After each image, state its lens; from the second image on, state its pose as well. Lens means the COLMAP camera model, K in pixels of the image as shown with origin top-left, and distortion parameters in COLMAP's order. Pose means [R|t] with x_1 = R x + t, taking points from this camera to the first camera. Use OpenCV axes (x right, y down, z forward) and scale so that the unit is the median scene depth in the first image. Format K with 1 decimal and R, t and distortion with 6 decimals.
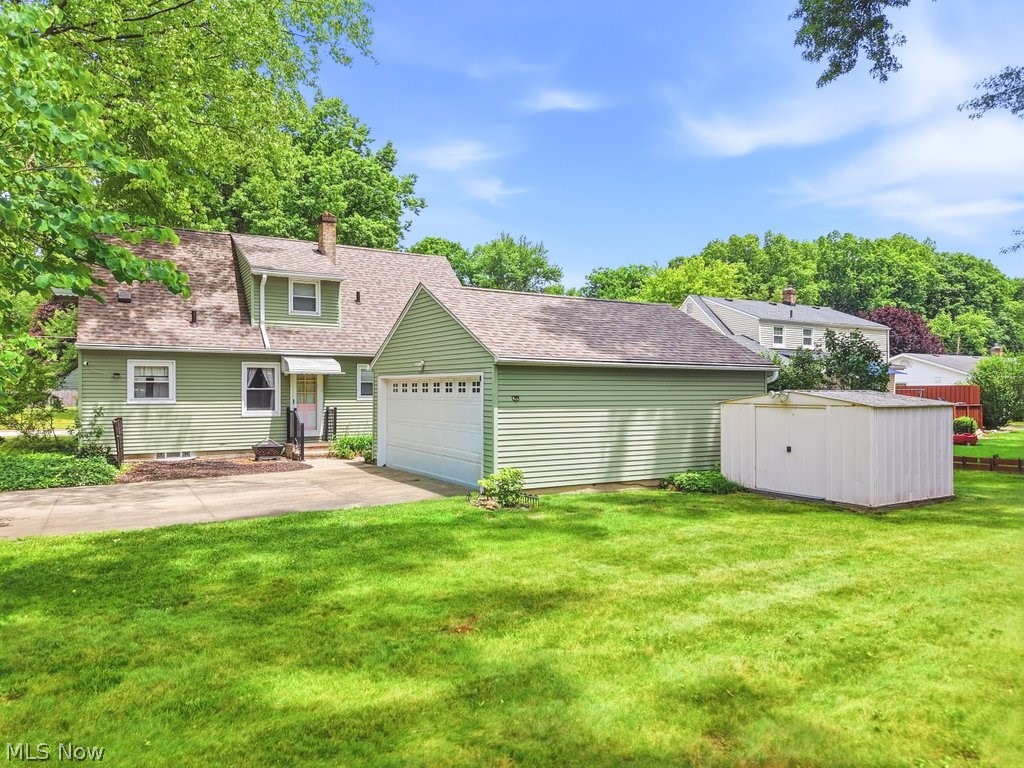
lens RADIAL K [[693.1, 0, 508.2], [0, 693.1, 387.7], [0, 0, 1]] dist [0.075311, -0.100474]
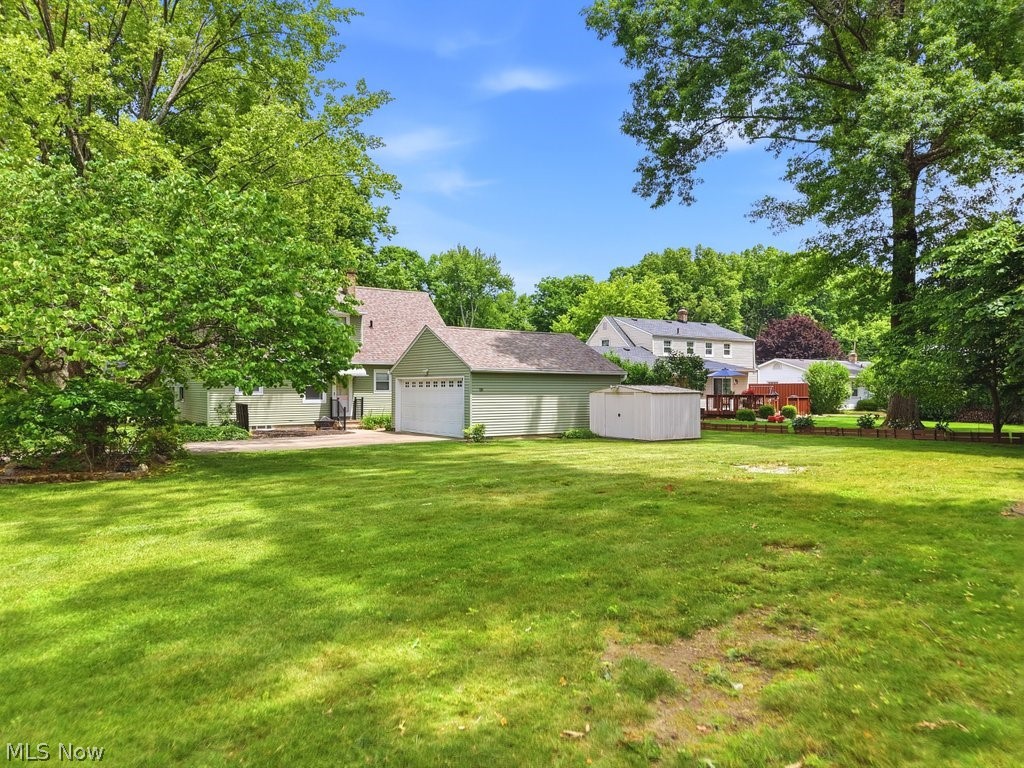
lens RADIAL K [[693.1, 0, 508.2], [0, 693.1, 387.7], [0, 0, 1]] dist [0.075311, -0.100474]
pose [[0.997770, -0.001670, 0.066727, -0.015688], [0.001587, 0.999998, 0.001287, 0.002865], [-0.066729, -0.001178, 0.997770, -0.346001]]
